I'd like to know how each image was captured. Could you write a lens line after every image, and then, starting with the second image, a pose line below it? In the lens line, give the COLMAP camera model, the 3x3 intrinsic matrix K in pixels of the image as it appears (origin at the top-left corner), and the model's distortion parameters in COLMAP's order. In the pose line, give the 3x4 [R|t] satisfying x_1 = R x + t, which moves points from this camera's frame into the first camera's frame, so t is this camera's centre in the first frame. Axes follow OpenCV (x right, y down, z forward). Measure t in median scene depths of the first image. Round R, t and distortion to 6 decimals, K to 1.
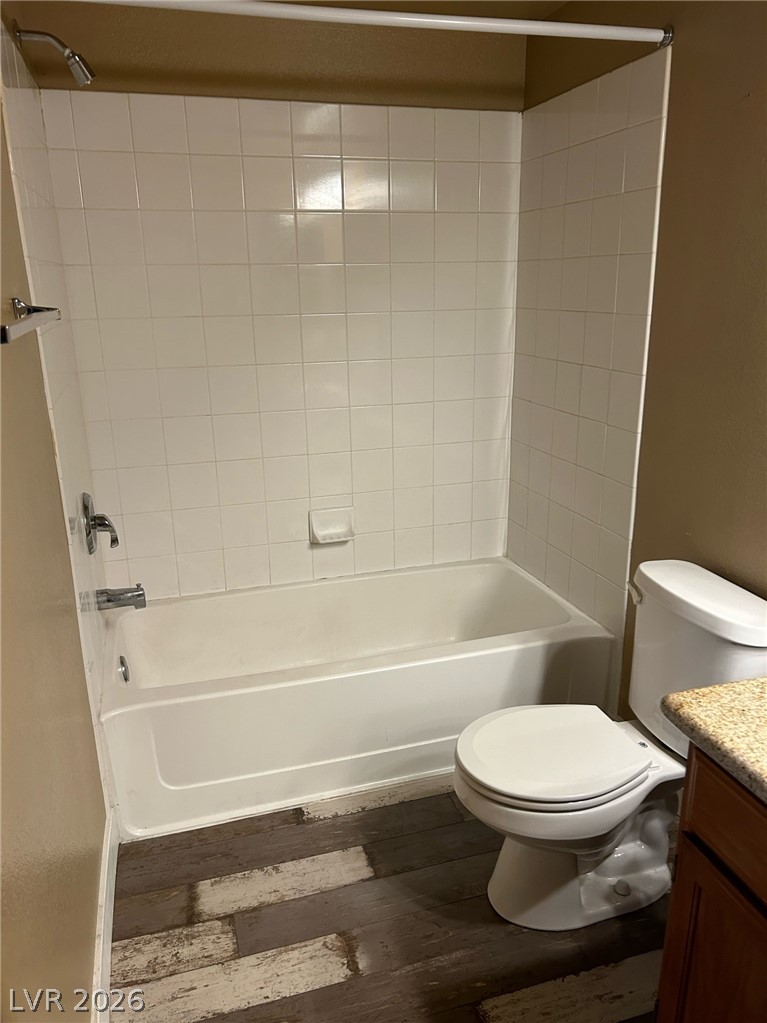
lens RADIAL K [[769.7, 0, 386.2], [0, 769.7, 517.7], [0, 0, 1]] dist [0.050033, -0.055074]
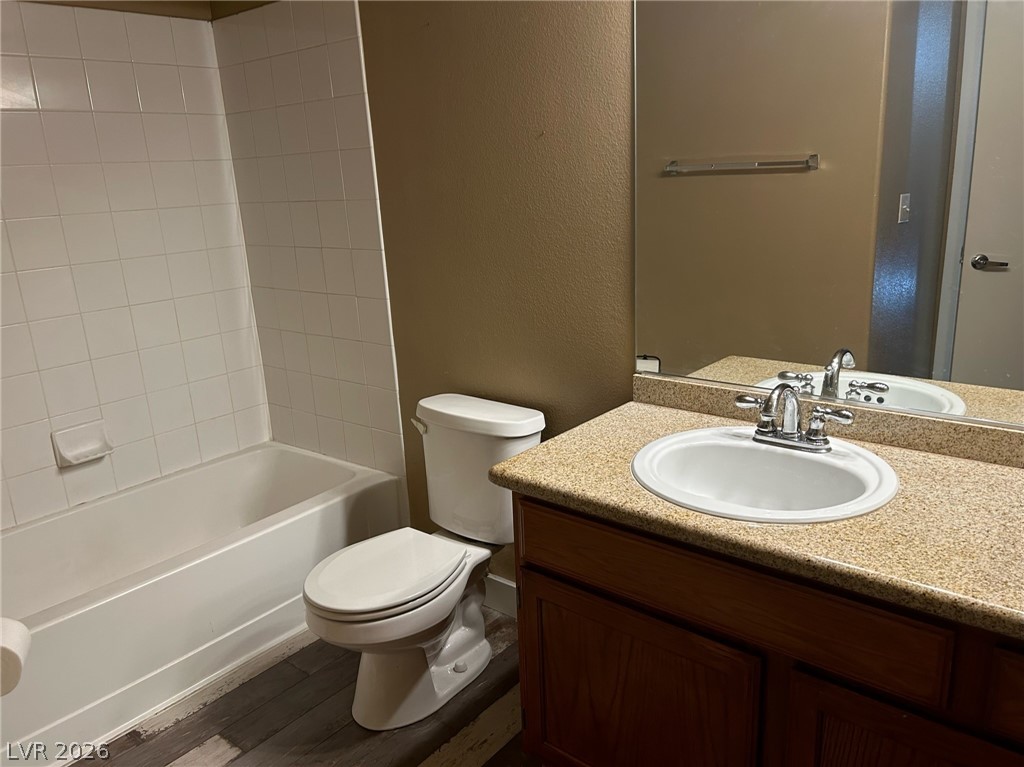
lens RADIAL K [[770.4, 0, 514.9], [0, 770.4, 382.4], [0, 0, 1]] dist [0.050033, -0.055074]
pose [[0.834100, -0.172740, 0.523867, -0.140852], [0.199219, 0.979937, 0.005929, 0.044435], [-0.514381, 0.099419, 0.851779, -0.083468]]
